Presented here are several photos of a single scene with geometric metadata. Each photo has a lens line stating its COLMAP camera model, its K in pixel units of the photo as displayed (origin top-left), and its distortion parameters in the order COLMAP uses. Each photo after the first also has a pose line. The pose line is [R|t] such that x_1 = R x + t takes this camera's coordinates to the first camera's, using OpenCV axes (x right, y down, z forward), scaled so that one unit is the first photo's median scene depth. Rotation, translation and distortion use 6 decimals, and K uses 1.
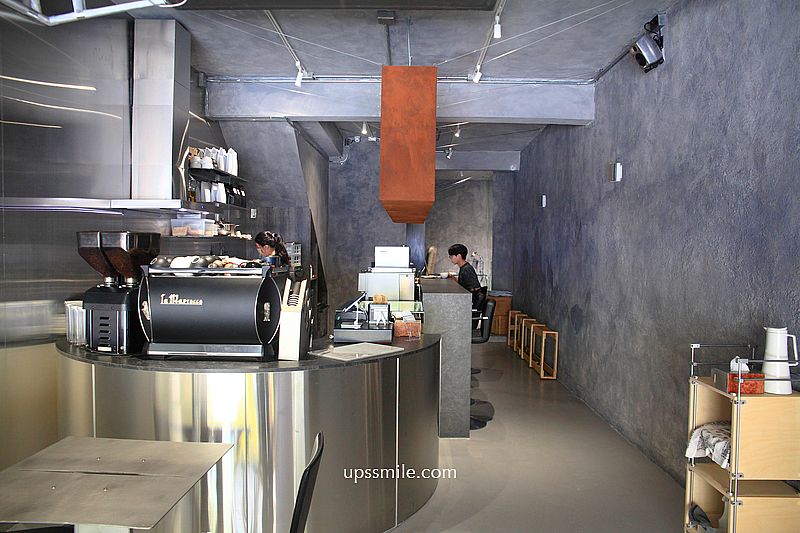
lens RADIAL K [[553.0, 0, 400.0], [0, 553.0, 266.5], [0, 0, 1]] dist [-0.114628, 0.087204]
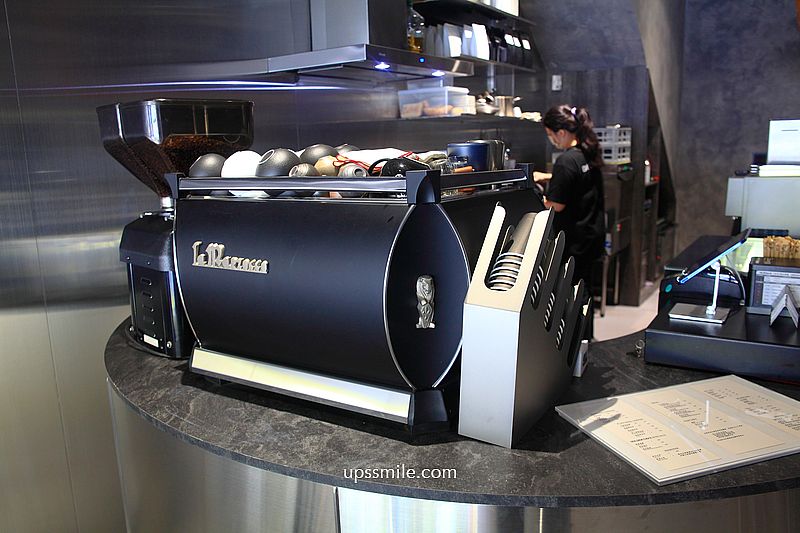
lens RADIAL K [[633.9, 0, 400.0], [0, 633.9, 266.5], [0, 0, 1]] dist [-0.048787, 0.005945]
pose [[0.847899, 0.069367, -0.525600, -0.024869], [0.016364, 0.987506, 0.156727, -0.002251], [0.529905, -0.141489, 0.836171, 0.366096]]
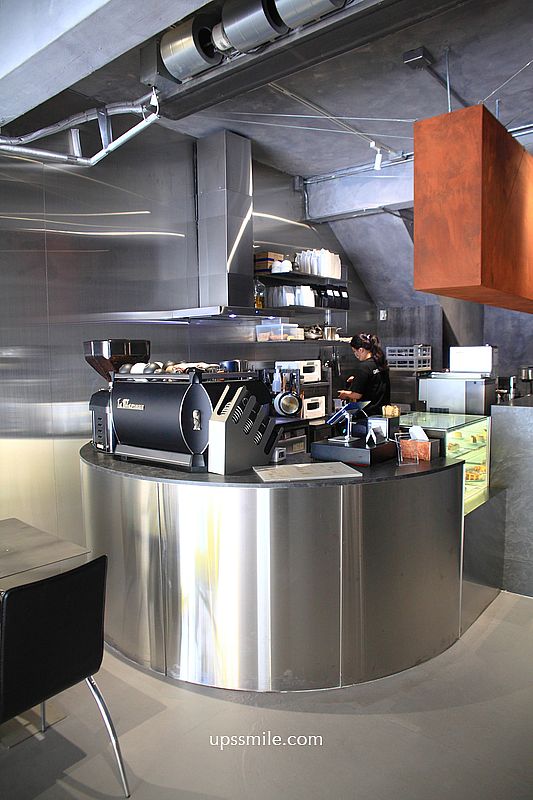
lens RADIAL K [[553.0, 0, 266.5], [0, 553.0, 400.0], [0, 0, 1]] dist [-0.114628, 0.087204]
pose [[0.788199, 0.031415, -0.614618, 0.241195], [0.001232, 0.998614, 0.052623, -0.001053], [0.615419, -0.042234, 0.787068, 0.183758]]
